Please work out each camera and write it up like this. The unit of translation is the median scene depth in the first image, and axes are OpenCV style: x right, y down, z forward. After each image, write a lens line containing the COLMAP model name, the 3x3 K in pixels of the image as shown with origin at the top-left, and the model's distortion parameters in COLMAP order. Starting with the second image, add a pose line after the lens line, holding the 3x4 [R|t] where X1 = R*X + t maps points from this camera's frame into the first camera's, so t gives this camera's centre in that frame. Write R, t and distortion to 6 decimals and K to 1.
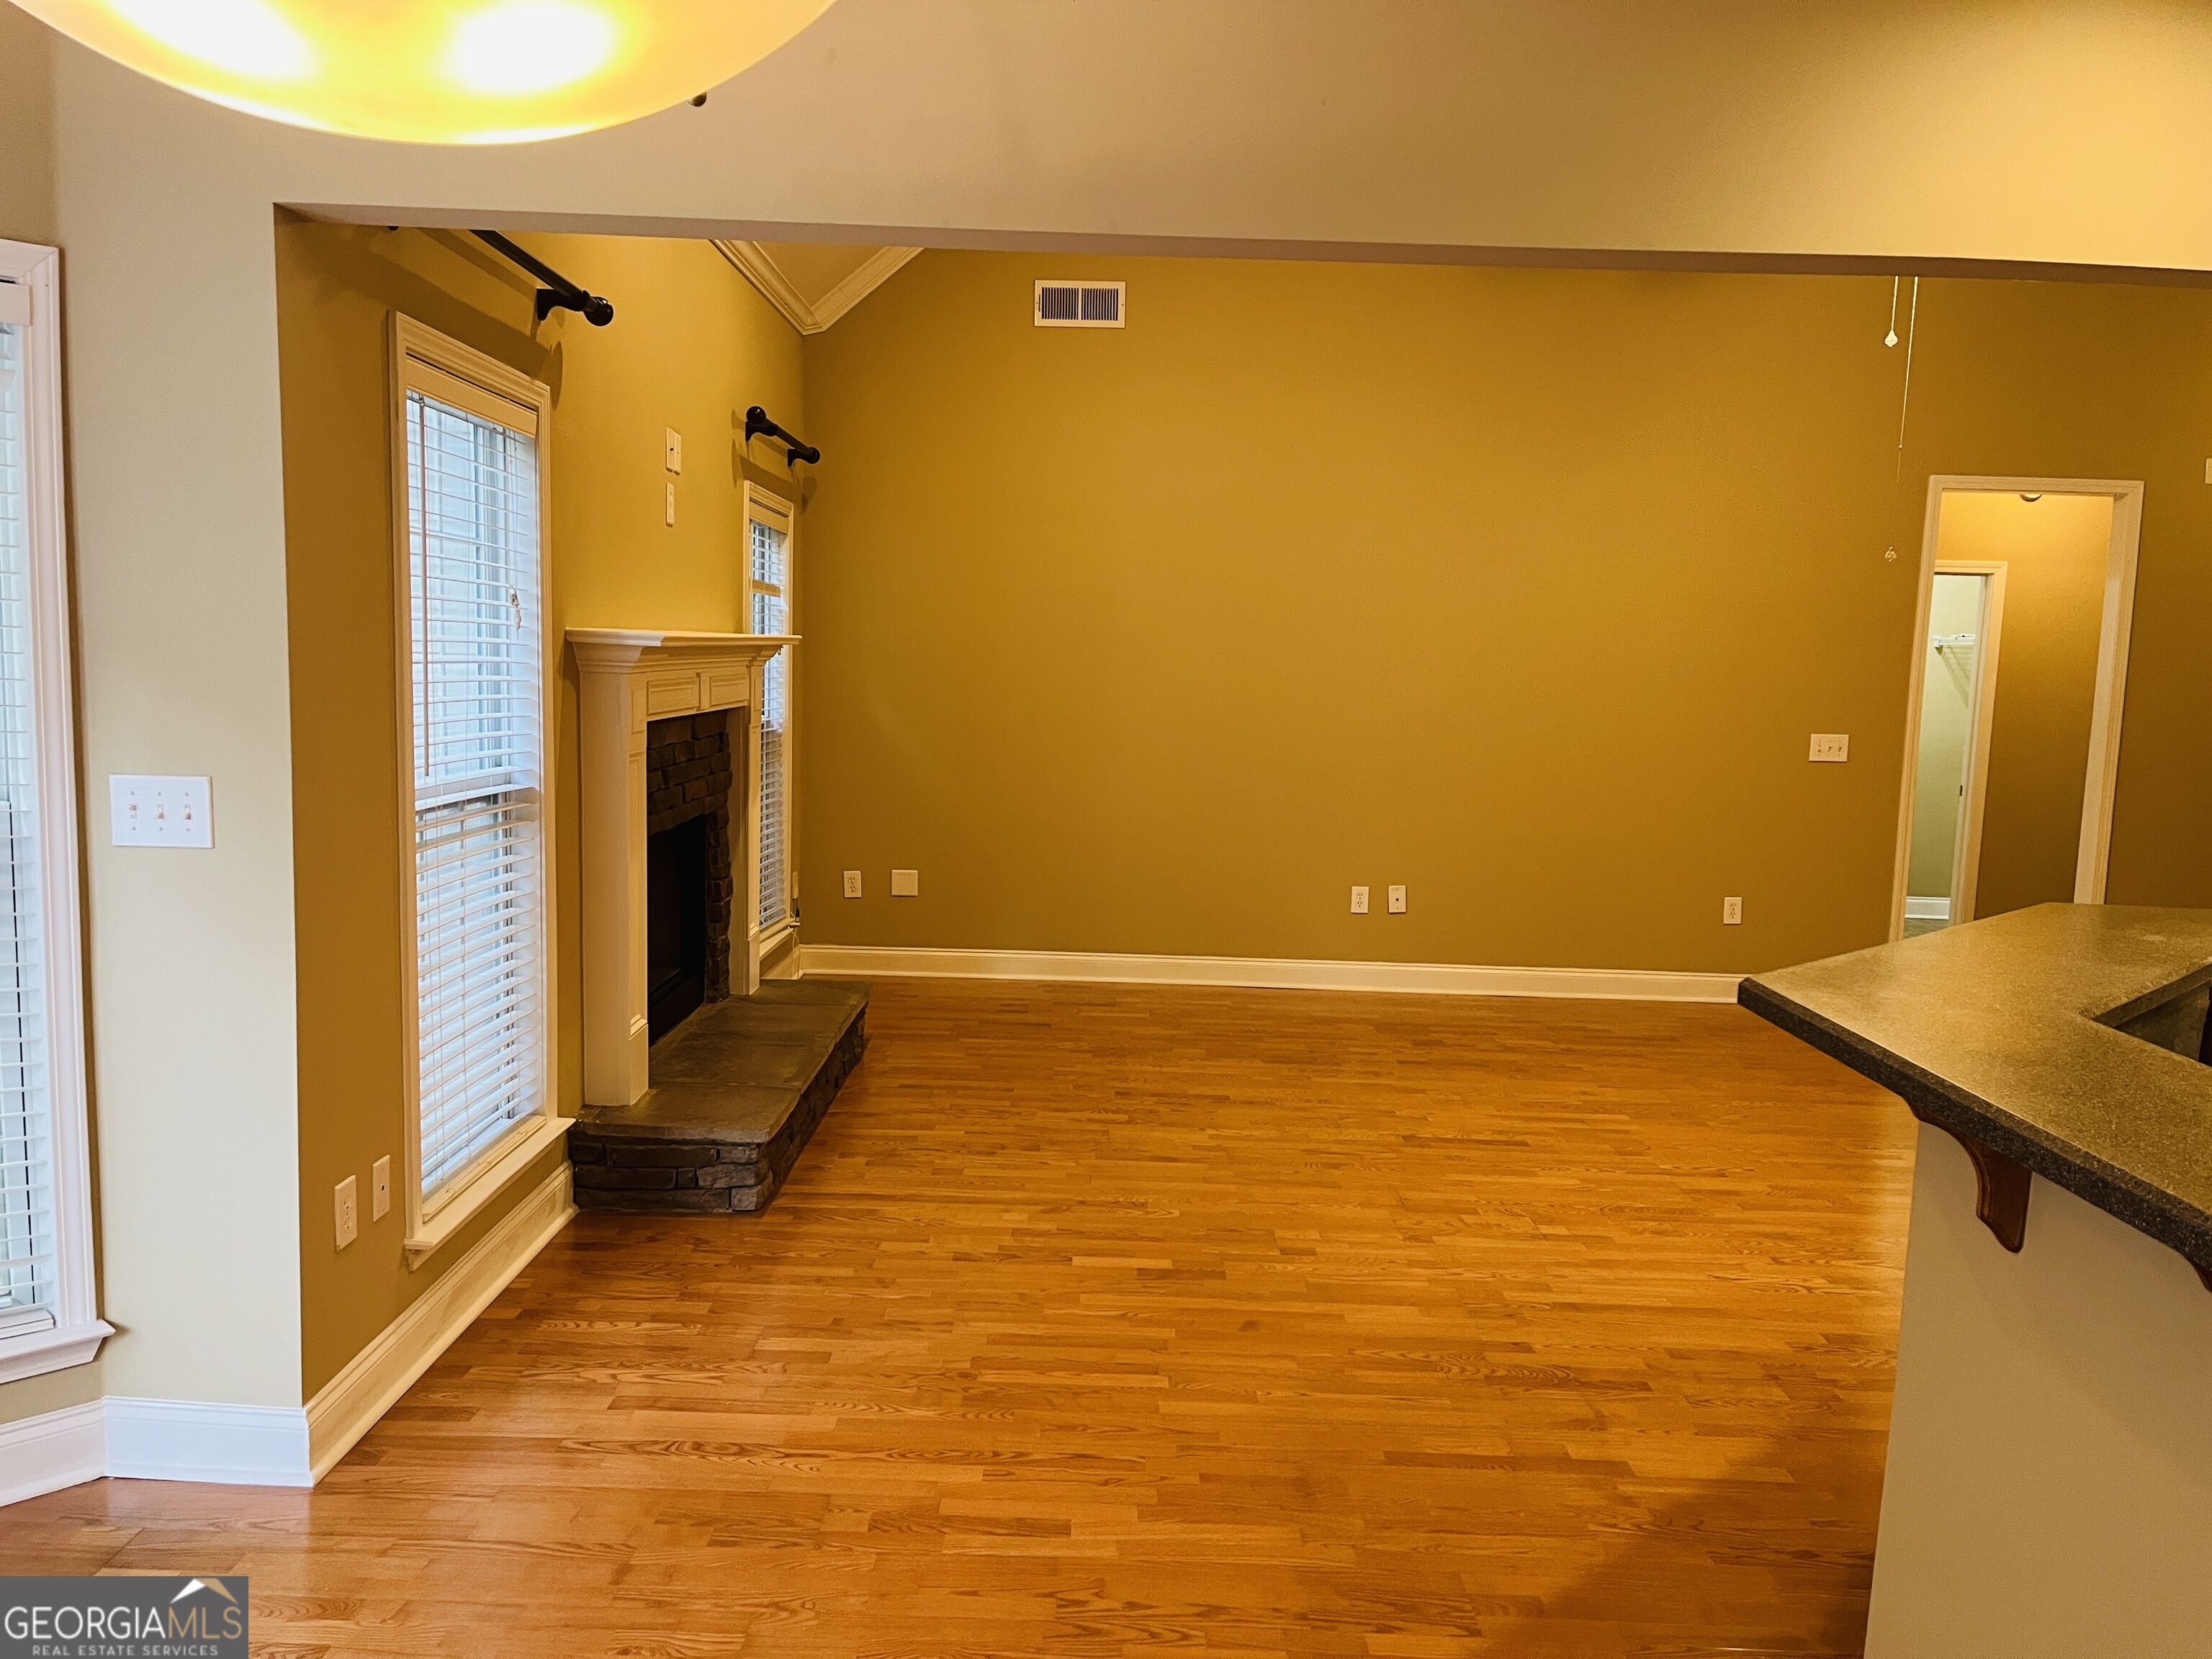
lens RADIAL K [[1676.1, 0, 1105.9], [0, 1676.1, 830.6], [0, 0, 1]] dist [0.079742, -0.101641]
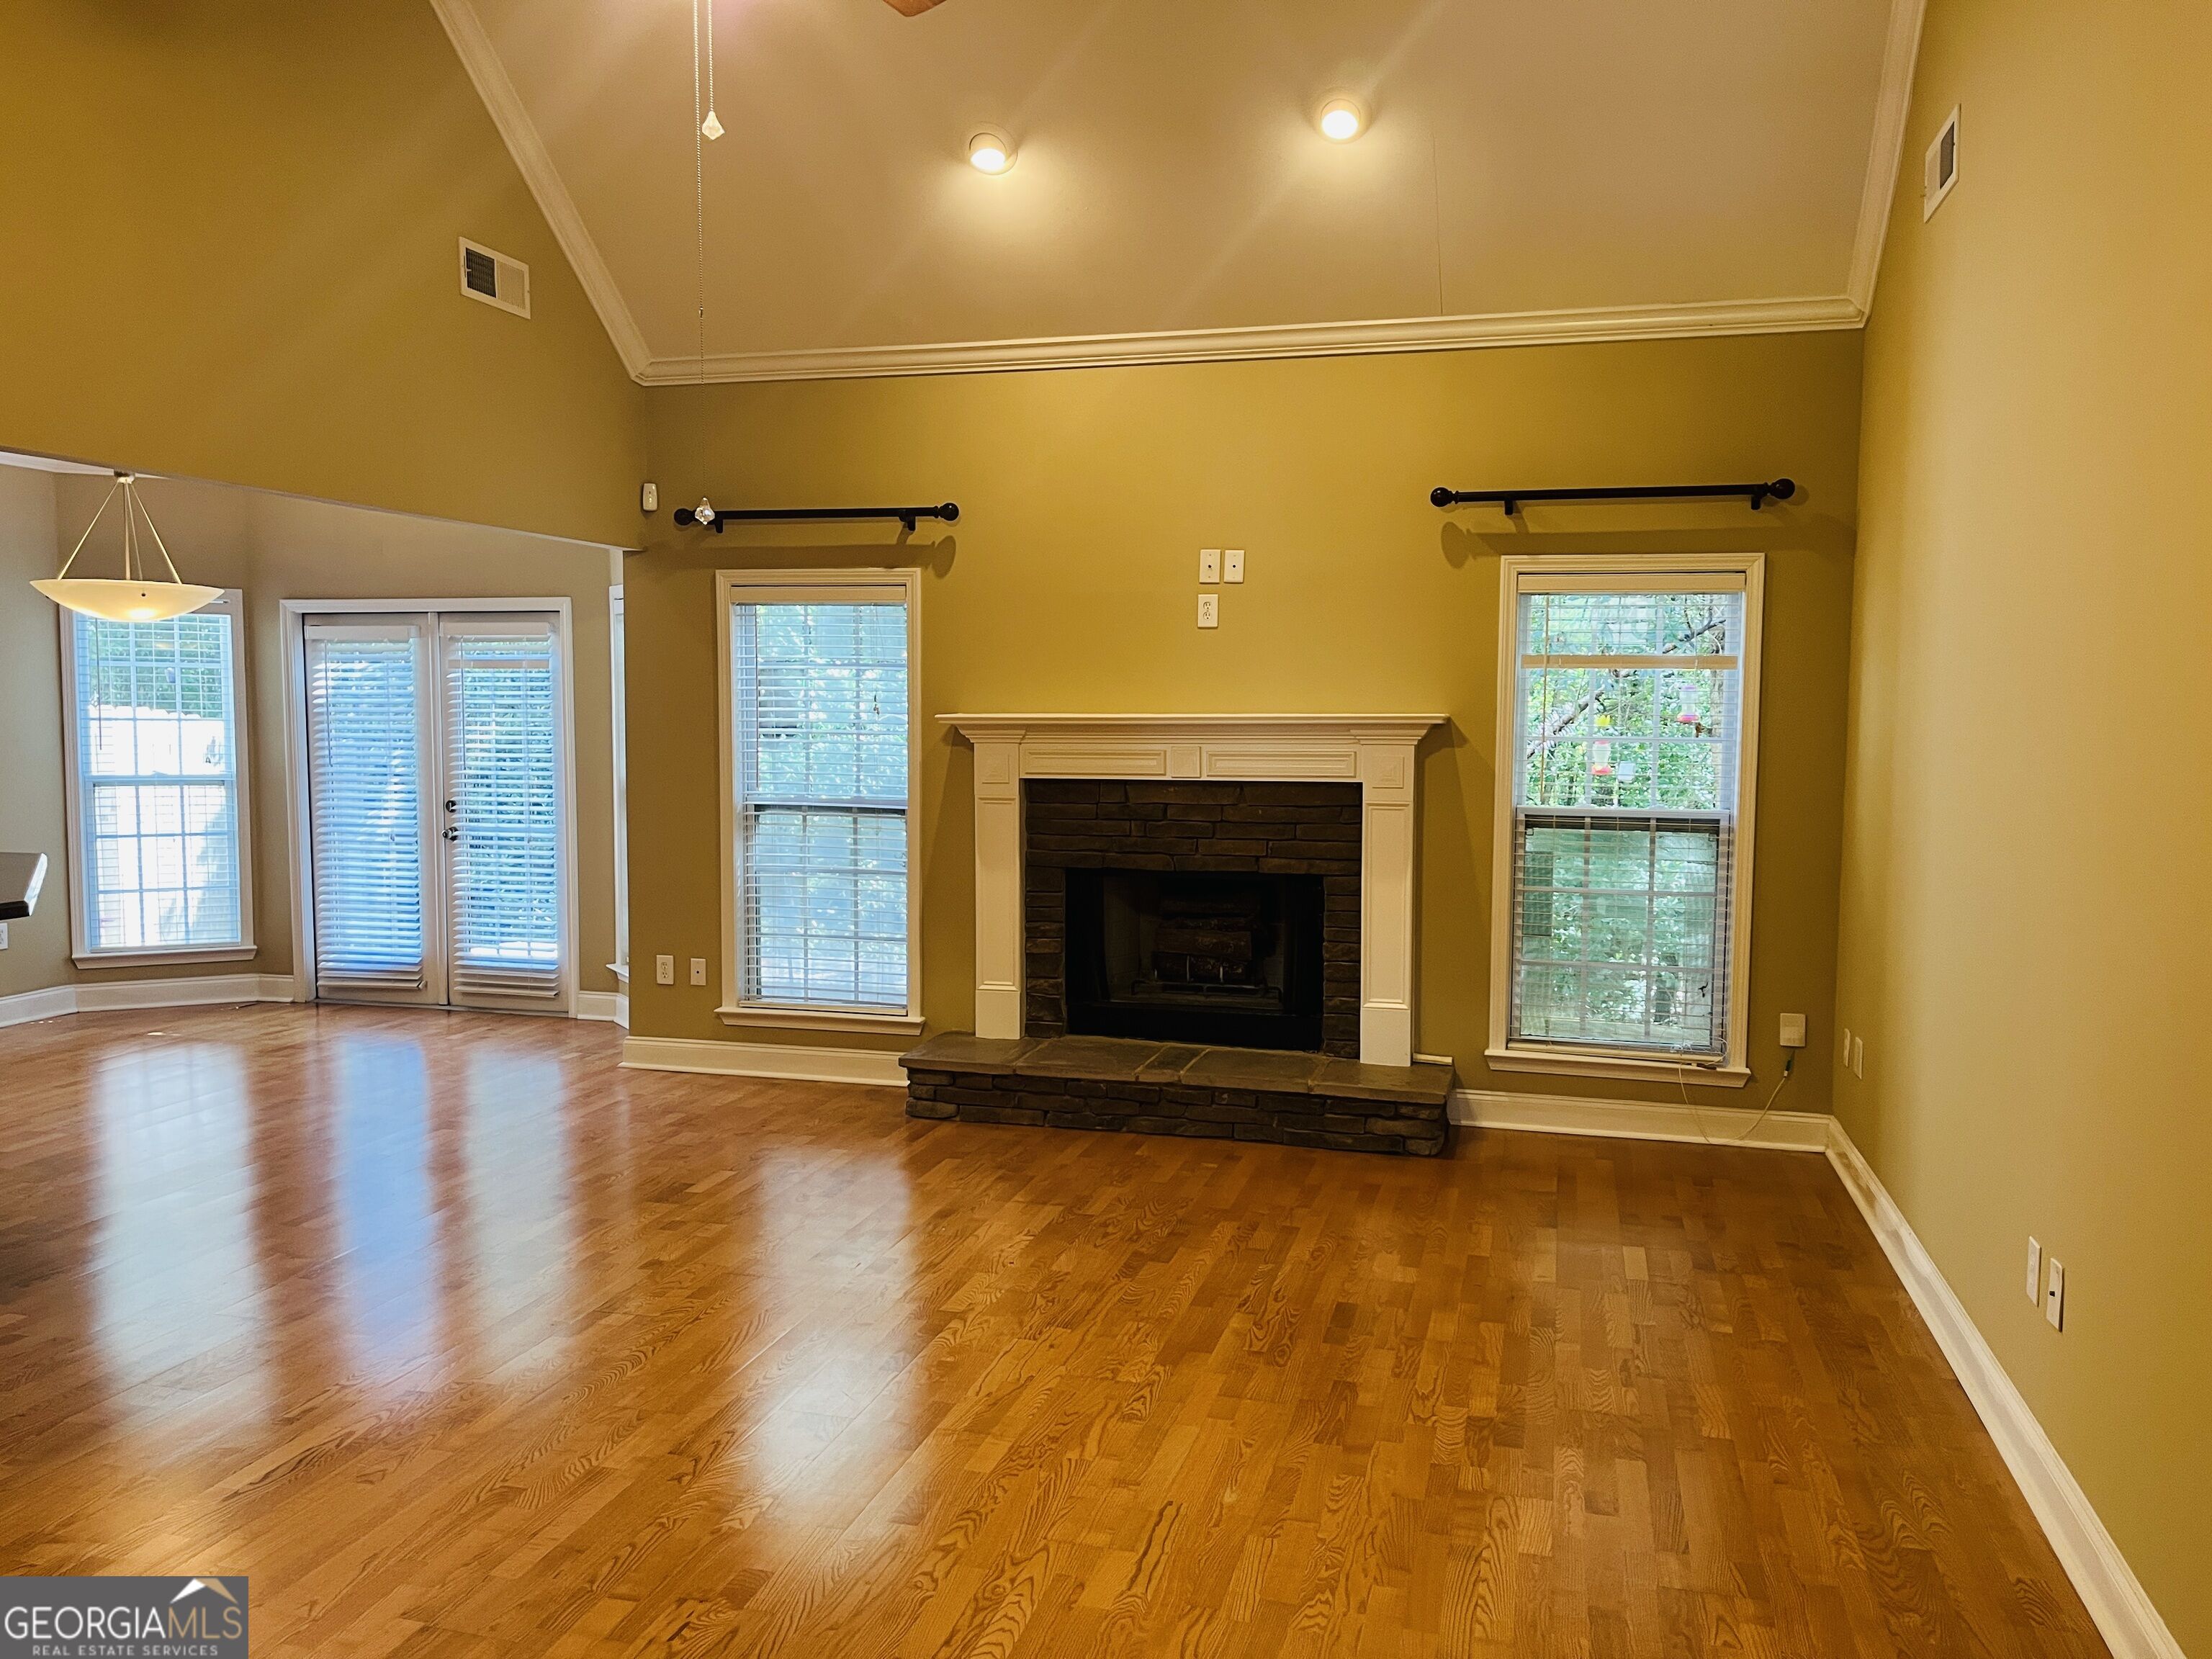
lens RADIAL K [[1676.1, 0, 1109.7], [0, 1676.1, 823.8], [0, 0, 1]] dist [0.079742, -0.101641]
pose [[-0.260884, 0.034606, -0.964750, 1.386217], [-0.115320, 0.991084, 0.066735, -0.167421], [0.958457, 0.128666, -0.254567, 1.862309]]
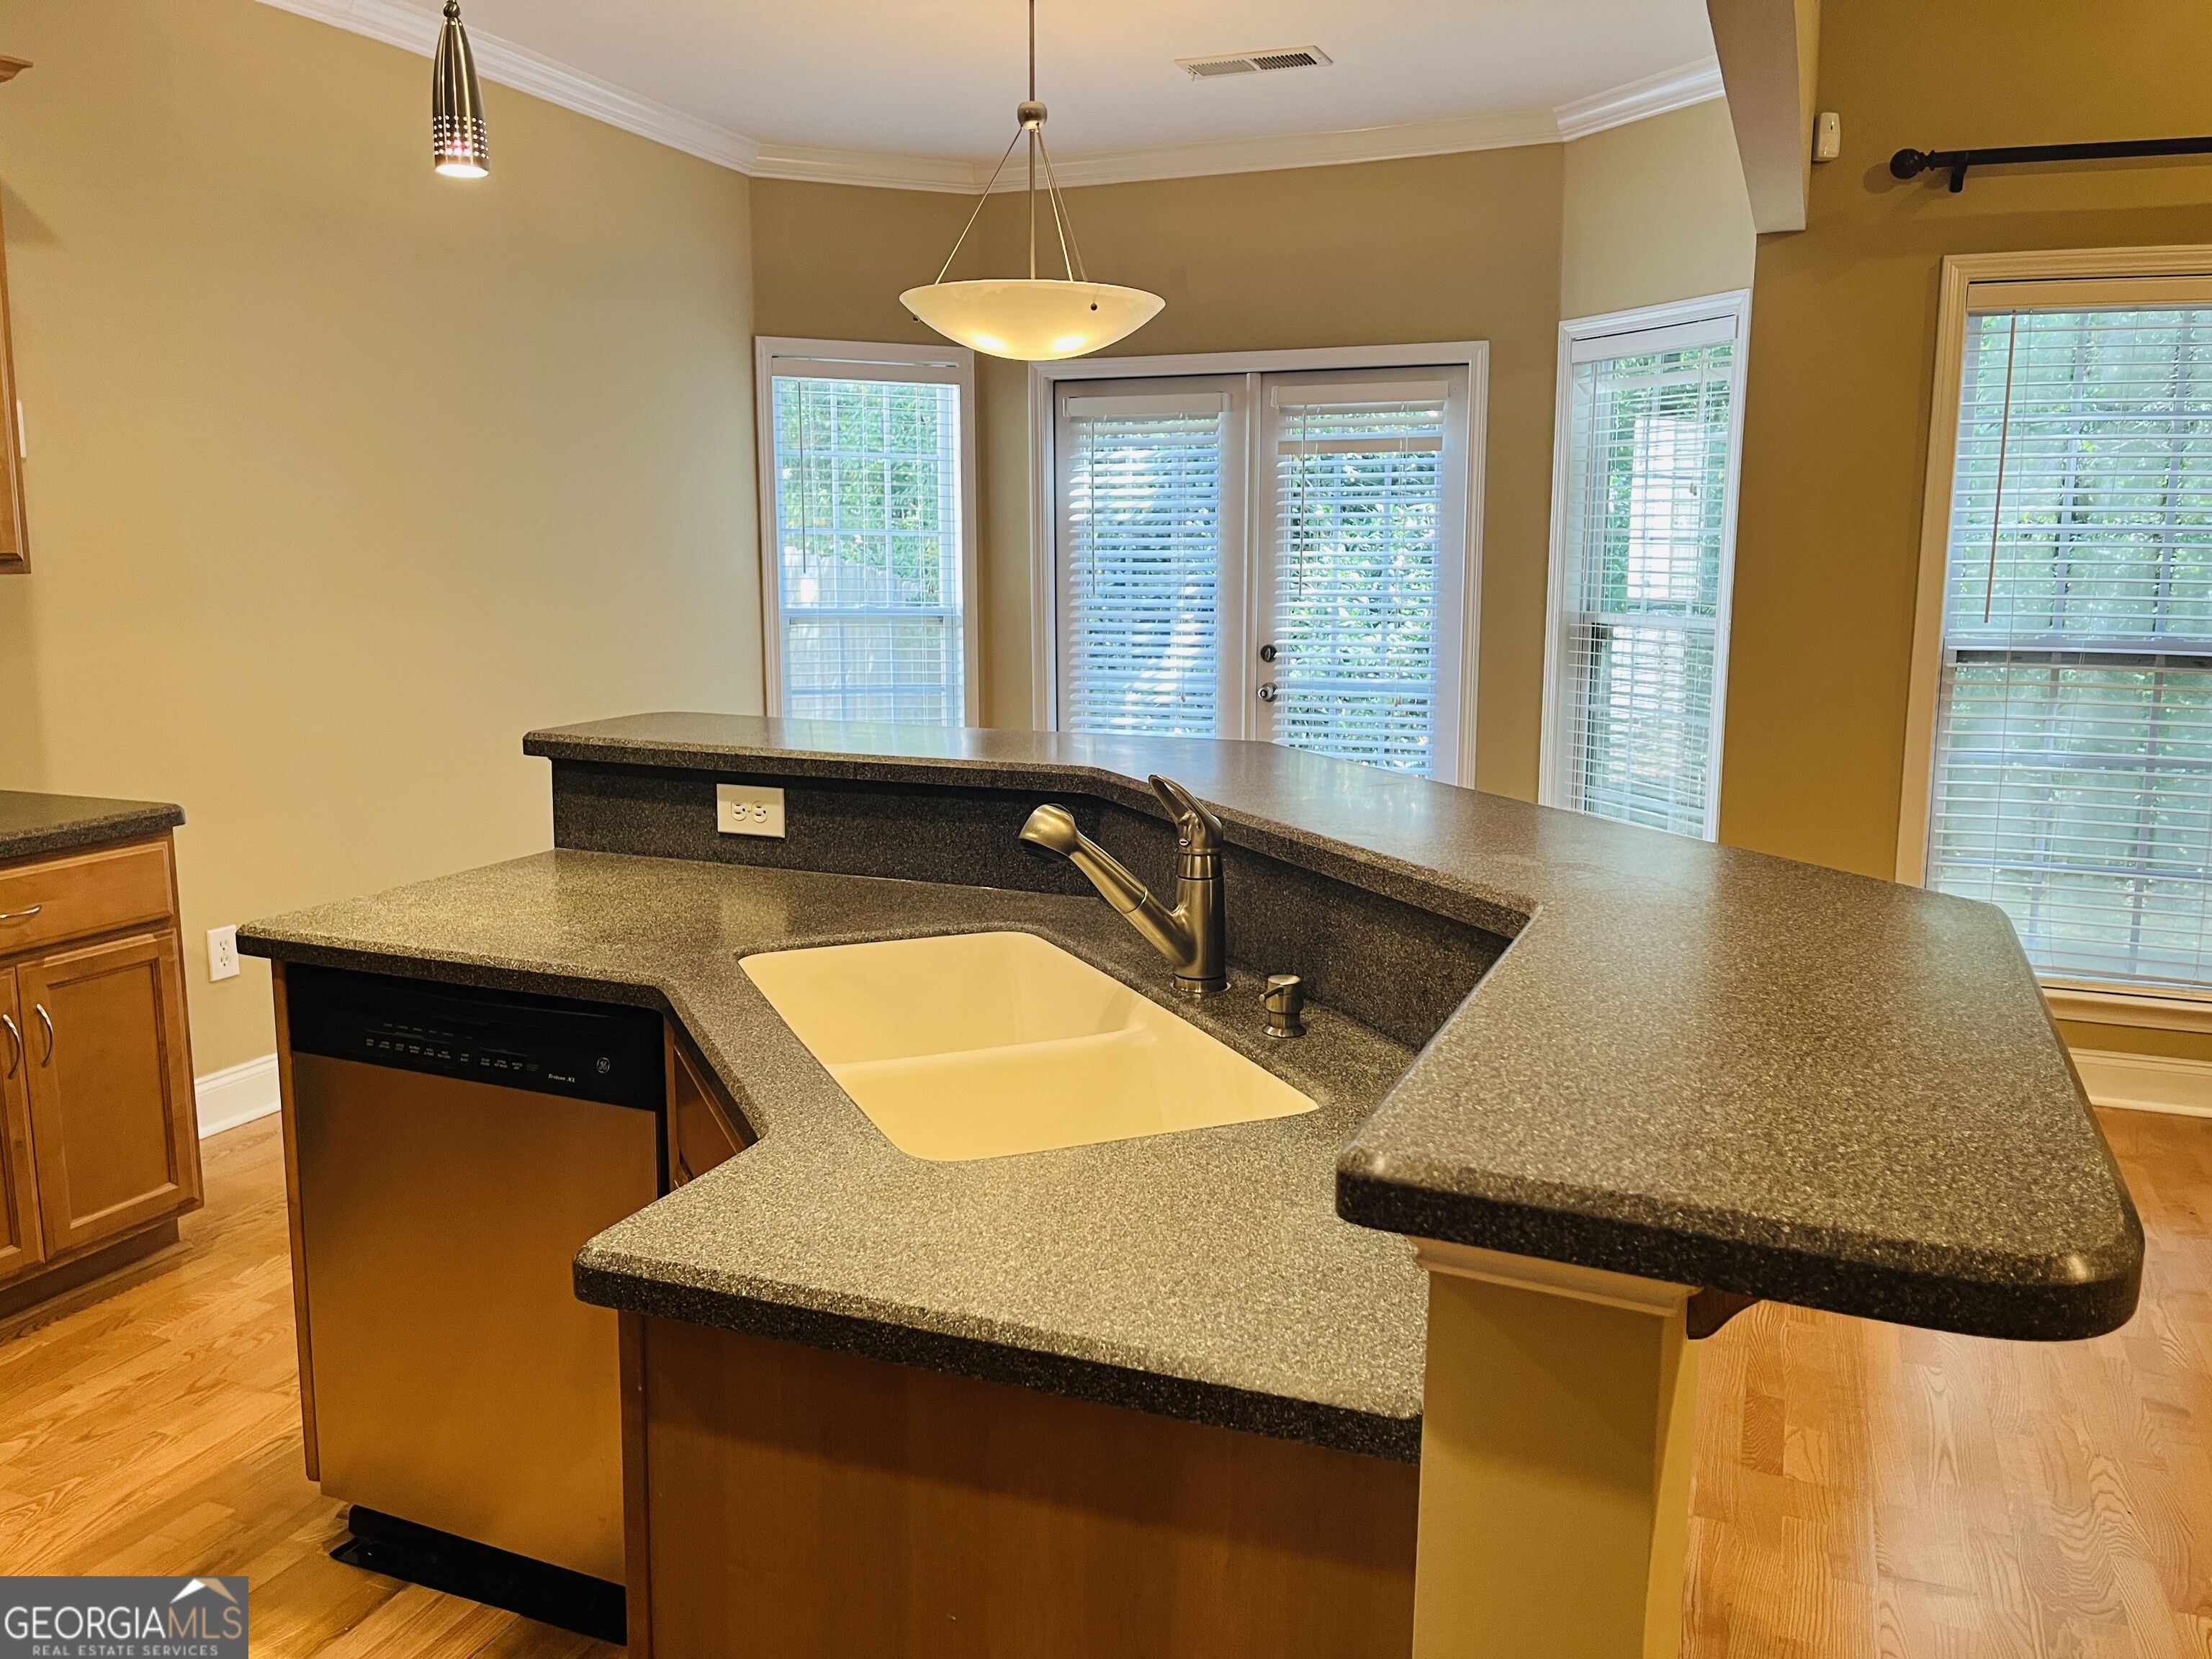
lens RADIAL K [[1676.1, 0, 1116.6], [0, 1676.1, 818.4], [0, 0, 1]] dist [0.079742, -0.101641]
pose [[-0.374239, 0.112489, -0.920485, 0.955484], [-0.113288, 0.979635, 0.165776, -0.026145], [0.920387, 0.166320, -0.353873, 0.854061]]
